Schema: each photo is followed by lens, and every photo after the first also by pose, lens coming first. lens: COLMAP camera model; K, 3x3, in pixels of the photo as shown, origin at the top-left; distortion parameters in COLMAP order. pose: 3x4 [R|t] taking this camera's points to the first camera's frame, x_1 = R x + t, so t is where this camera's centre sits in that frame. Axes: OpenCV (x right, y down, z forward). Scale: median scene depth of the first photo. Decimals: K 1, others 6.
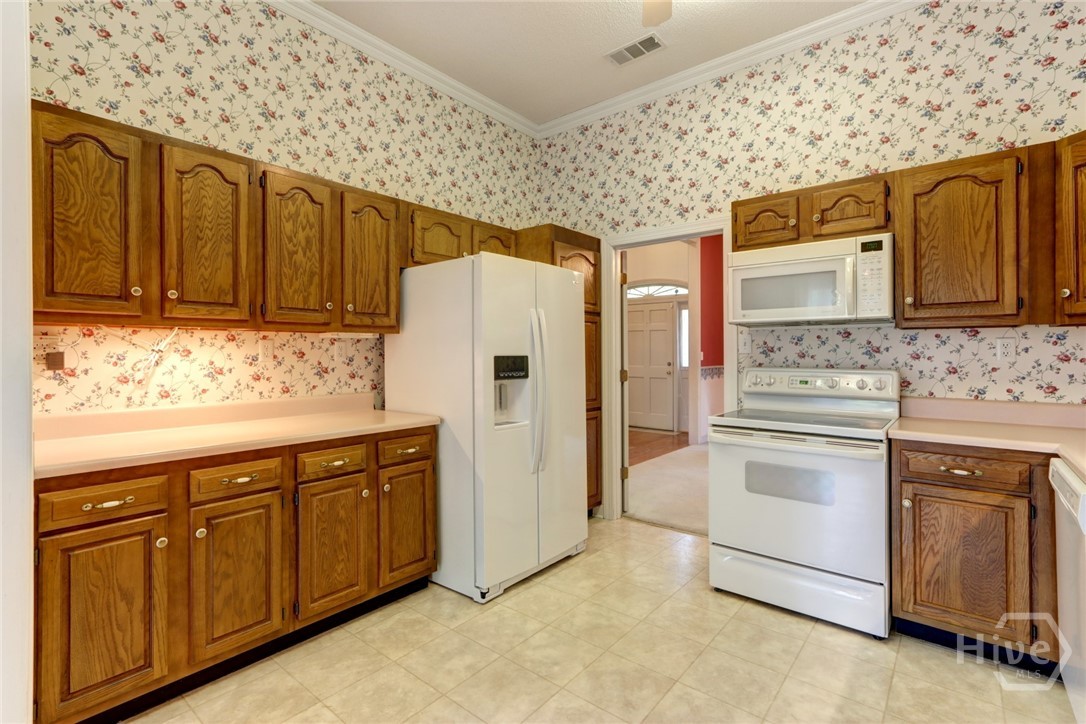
lens RADIAL K [[504.0, 0, 544.6], [0, 504.0, 351.4], [0, 0, 1]] dist [0.000006, 0.000120]
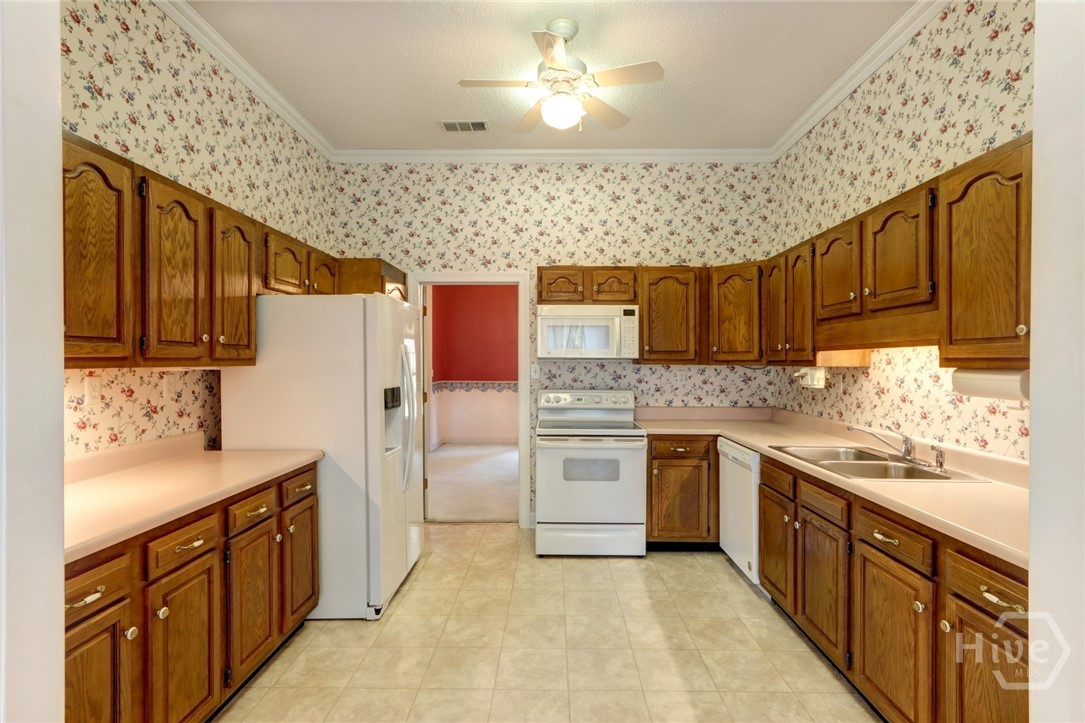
lens RADIAL K [[501.5, 0, 542.5], [0, 501.5, 361.5], [0, 0, 1]] dist [-0.002285, 0.000590]
pose [[0.780910, 0.003508, 0.624634, -0.529645], [-0.006347, 0.999977, 0.002320, -0.057006], [-0.624611, -0.005776, 0.780914, -0.054586]]
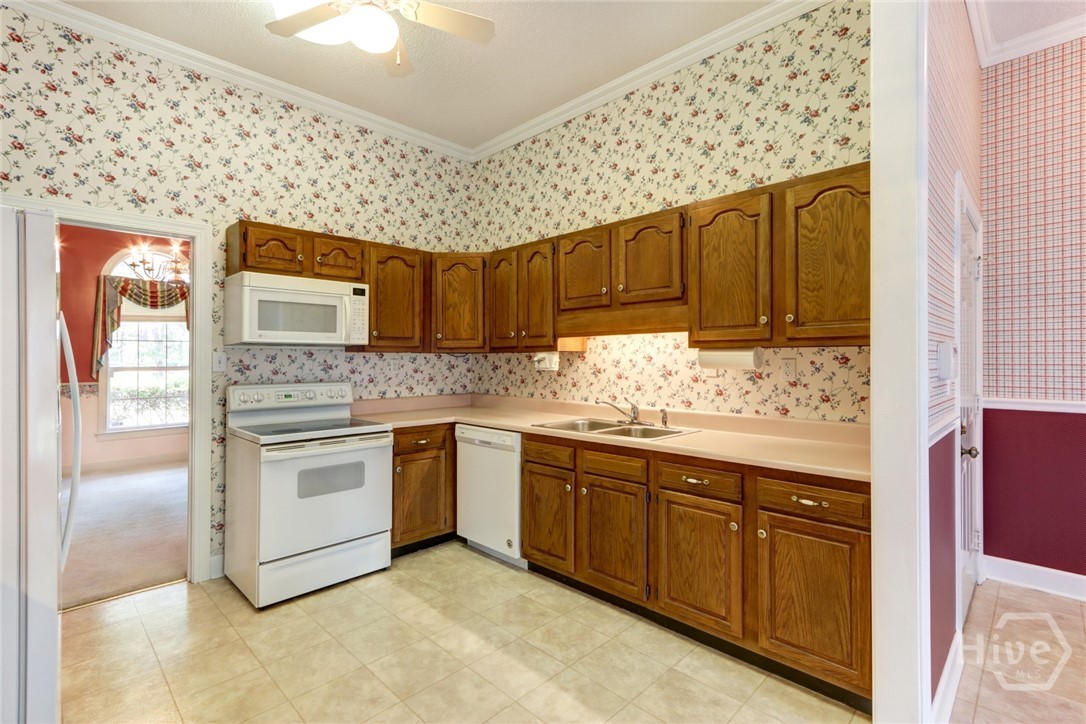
lens RADIAL K [[508.5, 0, 508.2], [0, 508.5, 351.1], [0, 0, 1]] dist [-0.000589, -0.000265]
pose [[0.120867, 0.014957, 0.992556, -0.654893], [-0.000189, 0.999887, -0.015044, -0.026873], [-0.992669, 0.001630, 0.120856, 0.421050]]
